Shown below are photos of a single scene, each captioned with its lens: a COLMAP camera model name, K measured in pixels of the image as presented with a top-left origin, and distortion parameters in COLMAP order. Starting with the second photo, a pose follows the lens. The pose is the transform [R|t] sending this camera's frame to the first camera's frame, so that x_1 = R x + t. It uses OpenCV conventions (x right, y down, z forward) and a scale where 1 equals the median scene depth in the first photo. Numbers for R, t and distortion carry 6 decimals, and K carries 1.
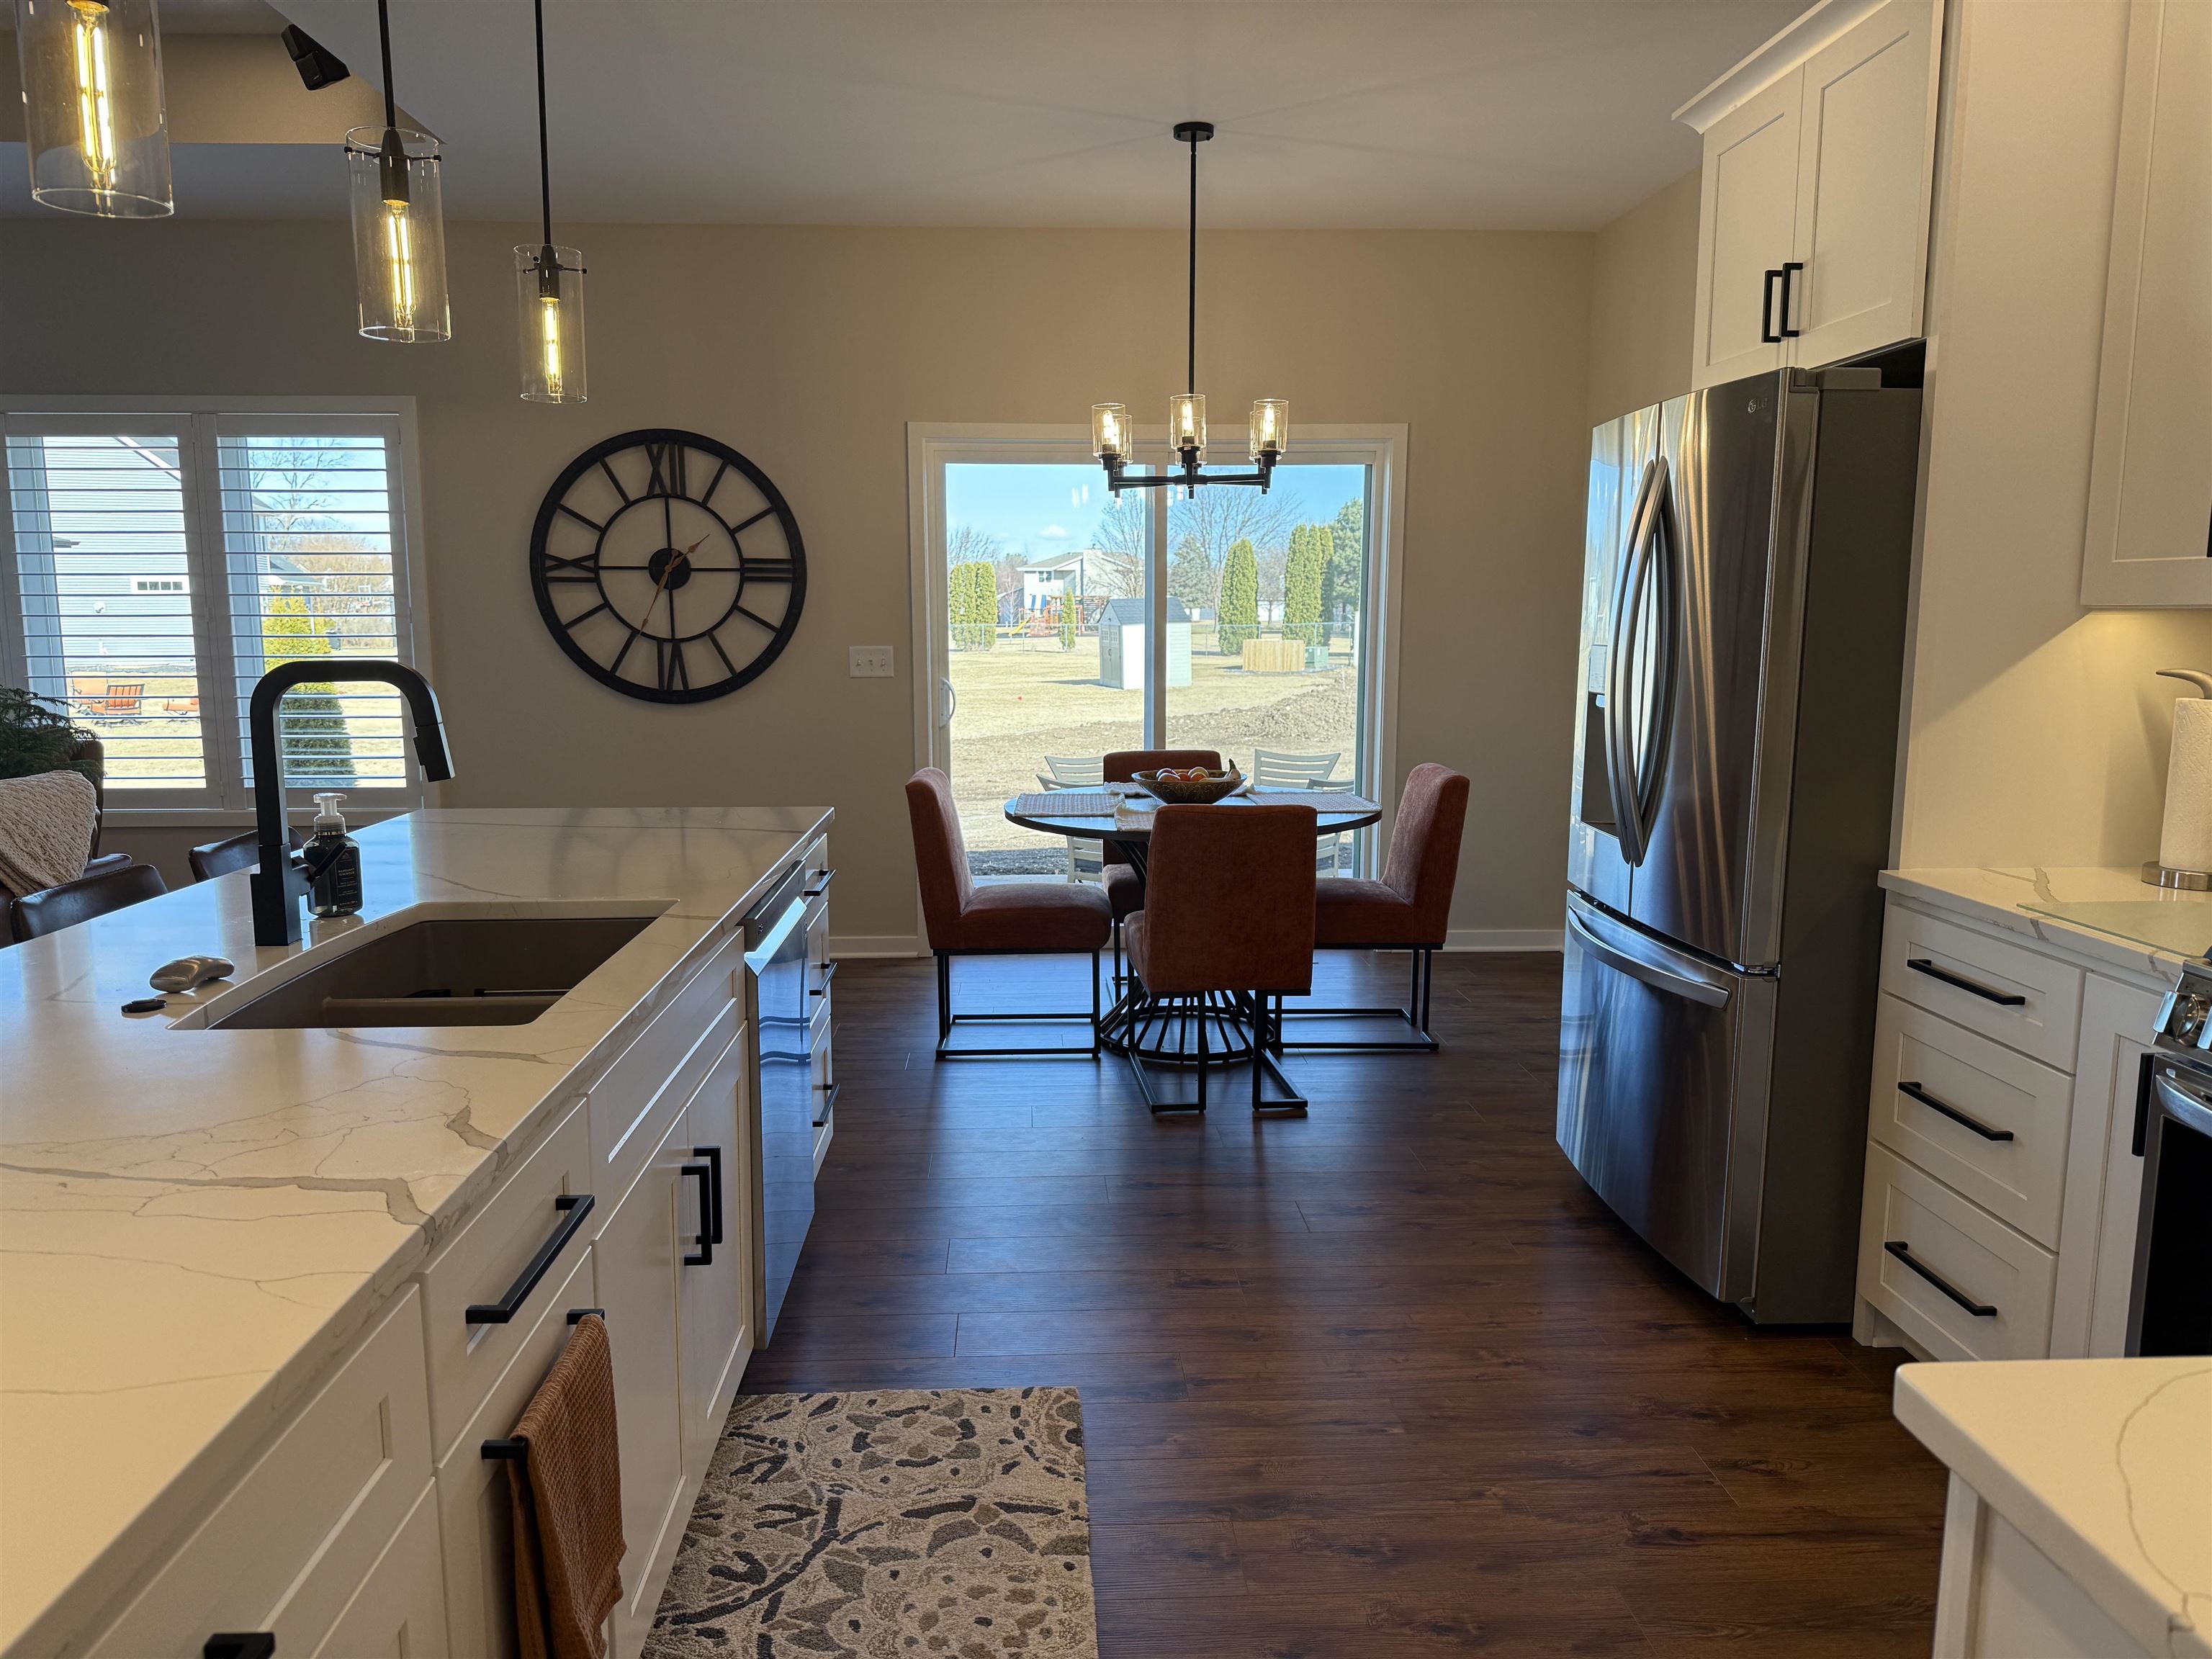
lens RADIAL K [[1535.5, 0, 1118.3], [0, 1535.5, 844.6], [0, 0, 1]] dist [0.067088, -0.085487]
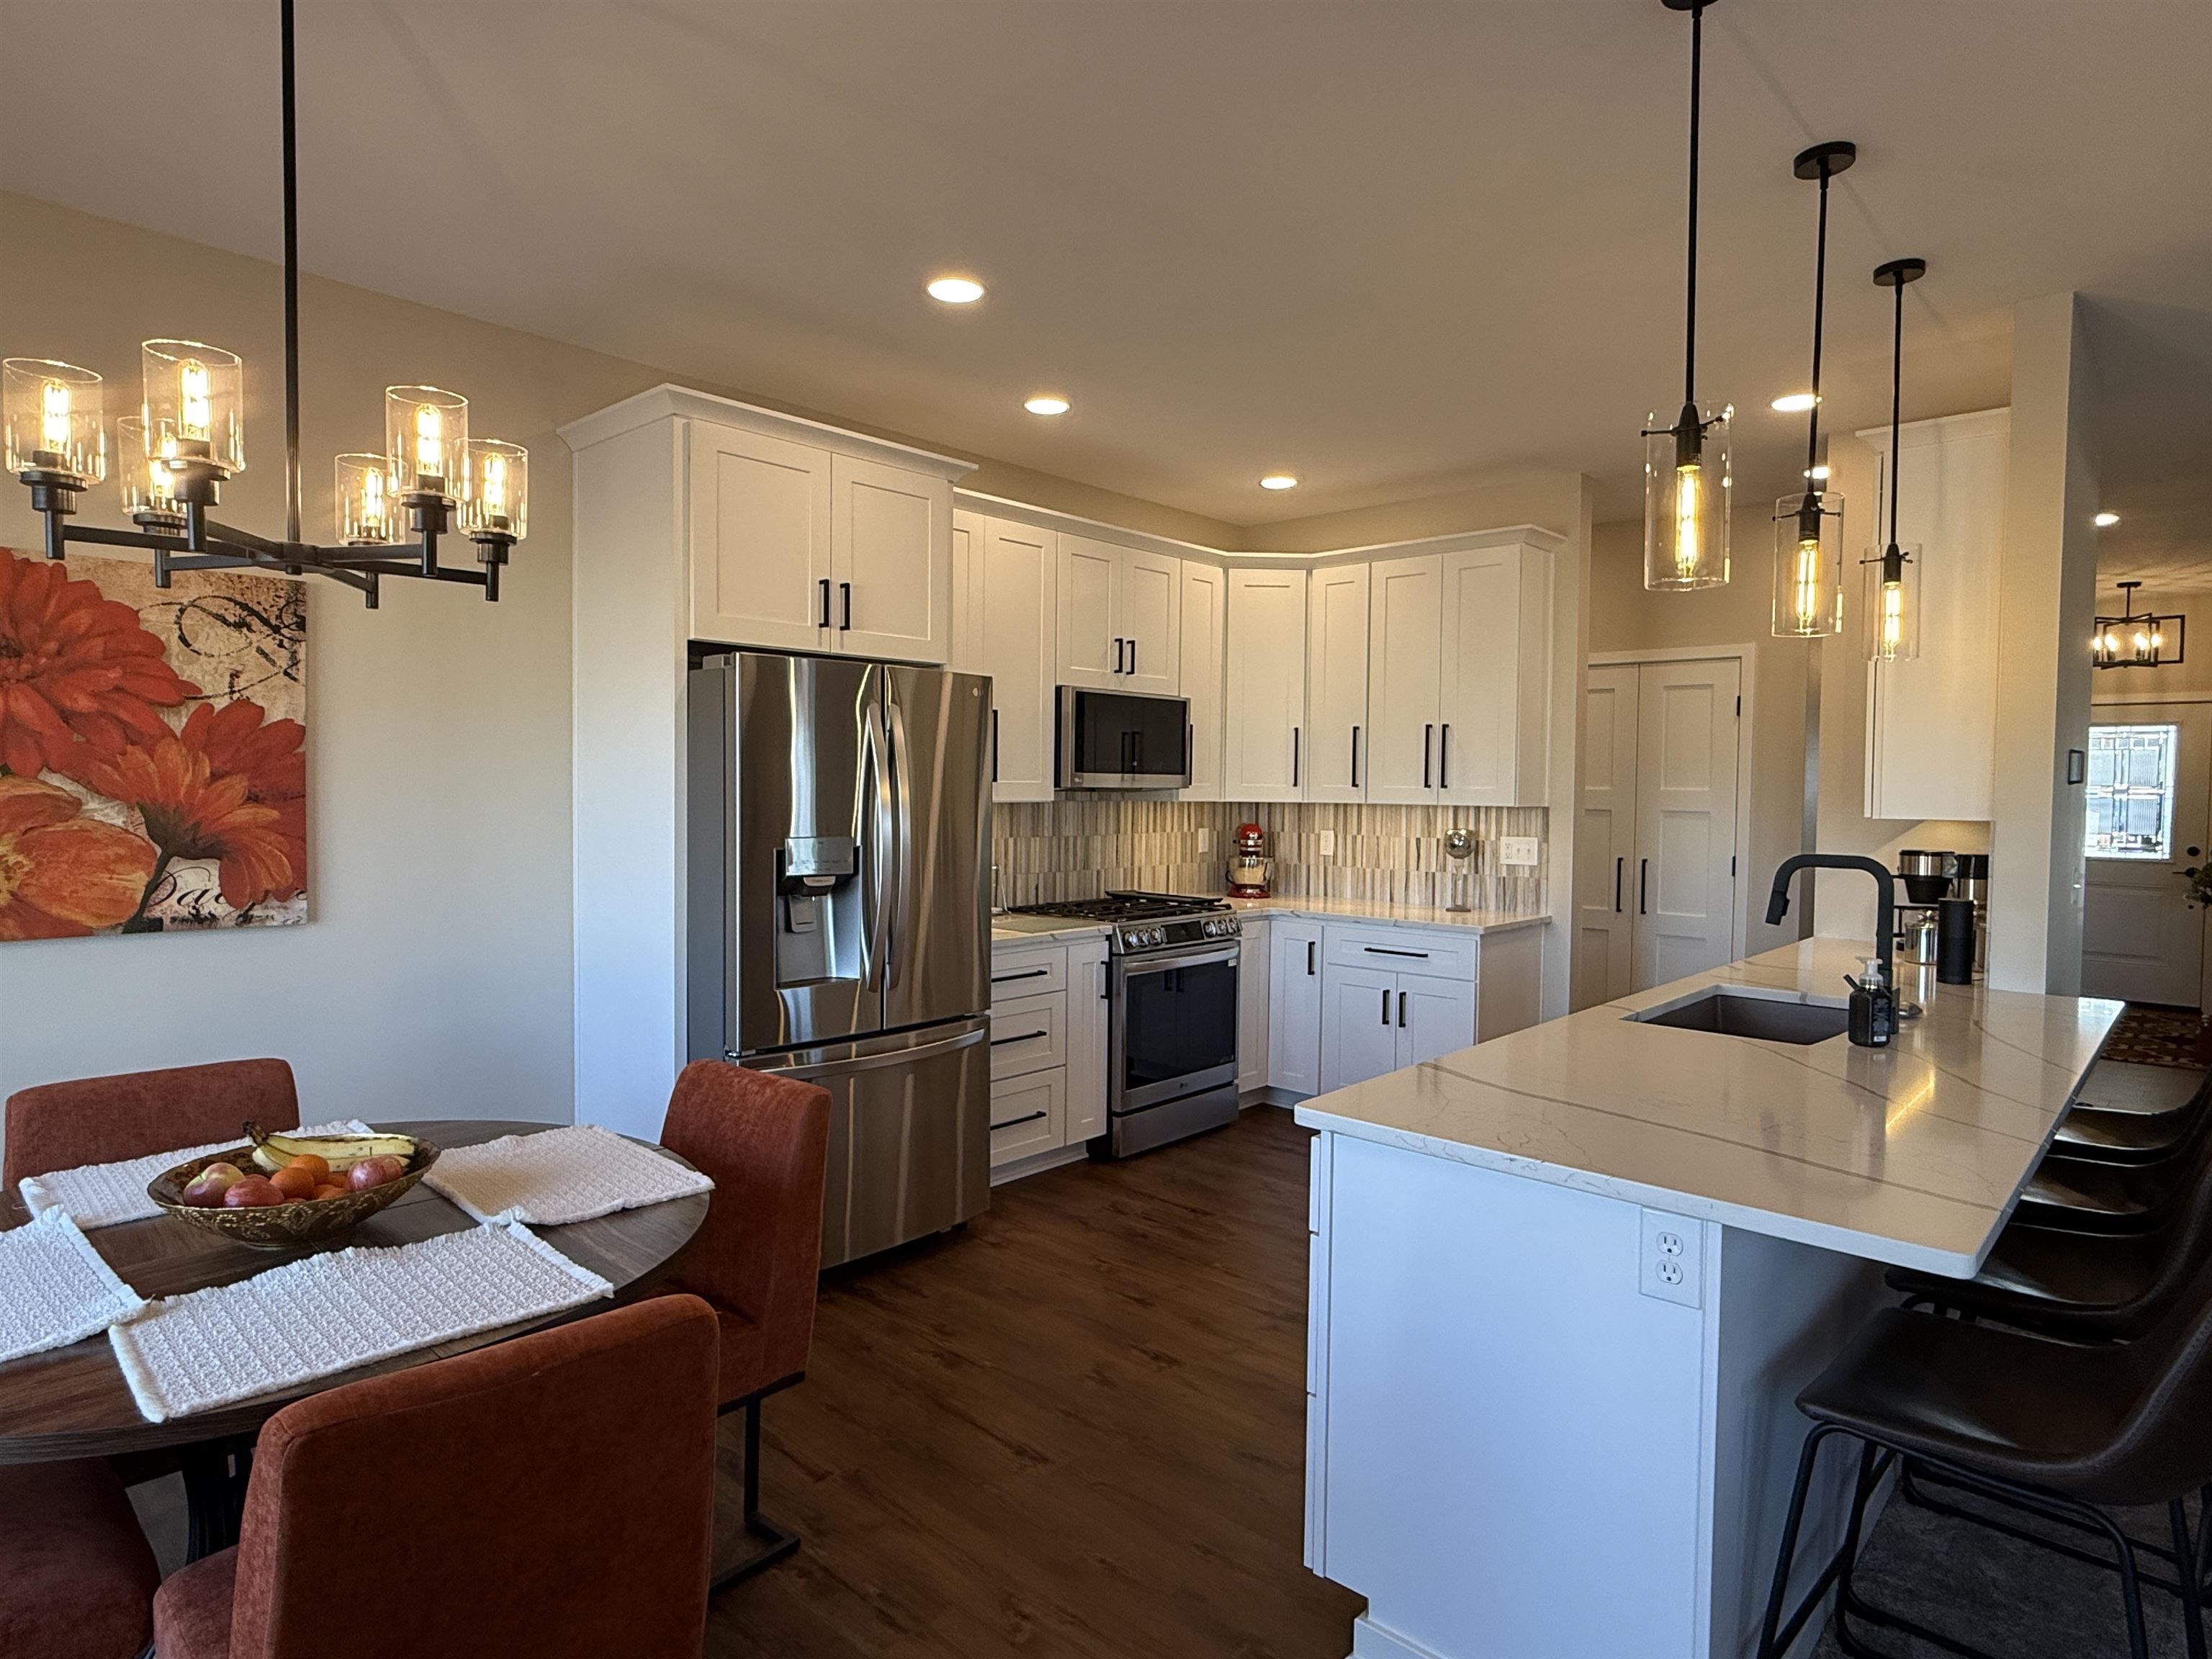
lens RADIAL K [[1229.5, 0, 1090.4], [0, 1229.5, 833.1], [0, 0, 1]] dist [0.001493, -0.002614]
pose [[-0.686671, -0.036072, 0.726073, -0.445646], [0.098970, 0.984830, 0.142527, -0.200641], [-0.720200, 0.169729, -0.672685, 1.205119]]
